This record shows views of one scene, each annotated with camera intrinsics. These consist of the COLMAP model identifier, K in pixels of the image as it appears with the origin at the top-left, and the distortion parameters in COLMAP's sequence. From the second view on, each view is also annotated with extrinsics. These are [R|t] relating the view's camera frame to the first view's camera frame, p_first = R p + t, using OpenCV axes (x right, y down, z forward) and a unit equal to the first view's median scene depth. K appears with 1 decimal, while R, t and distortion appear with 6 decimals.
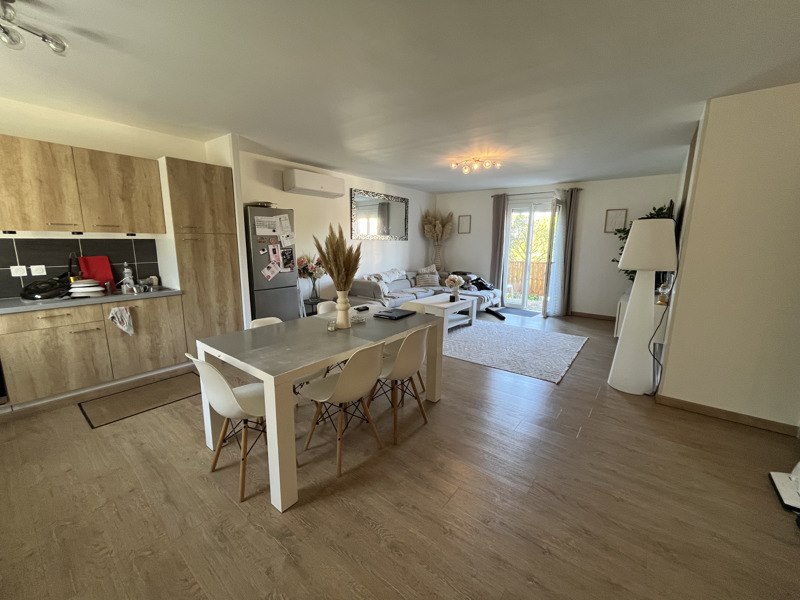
lens RADIAL K [[323.3, 0, 402.0], [0, 323.3, 298.8], [0, 0, 1]] dist [-0.004380, 0.000034]
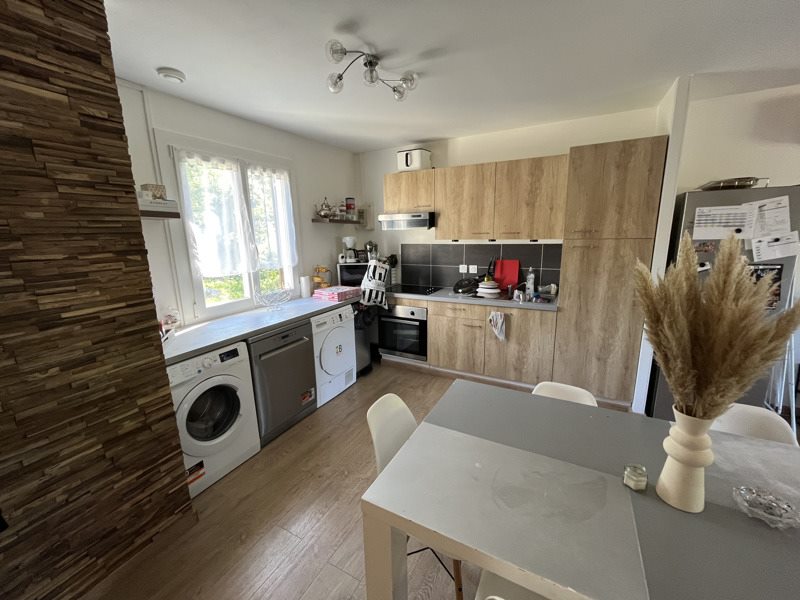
lens RADIAL K [[323.3, 0, 399.5], [0, 323.3, 299.7], [0, 0, 1]] dist [-0.004380, 0.000034]
pose [[0.166613, 0.190447, -0.967455, 0.070596], [-0.152532, 0.974337, 0.165532, -0.130591], [0.974153, 0.119988, 0.191387, 0.462642]]
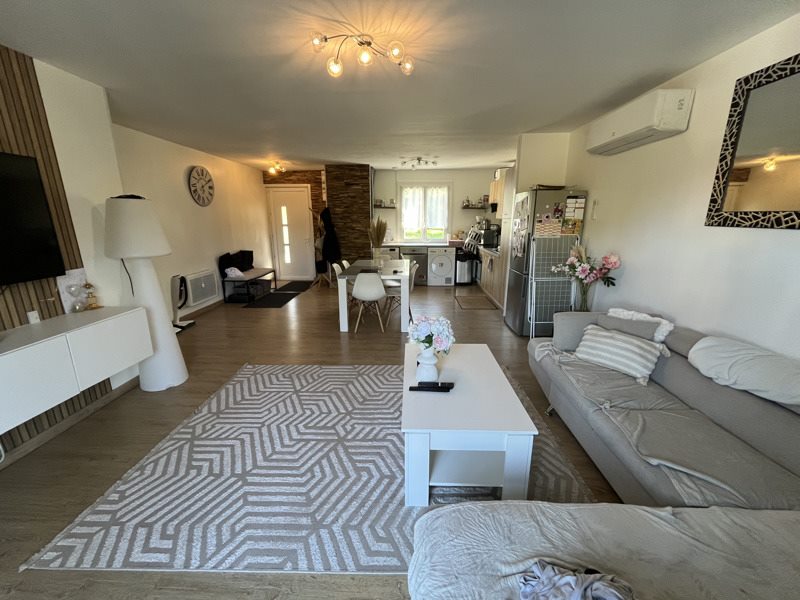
lens RADIAL K [[323.3, 0, 403.2], [0, 323.3, 302.2], [0, 0, 1]] dist [-0.004380, 0.000034]
pose [[-0.801153, 0.144894, -0.580655, 0.632624], [-0.112924, 0.916219, 0.384436, -0.371664], [0.587710, 0.373562, -0.717669, 1.912319]]
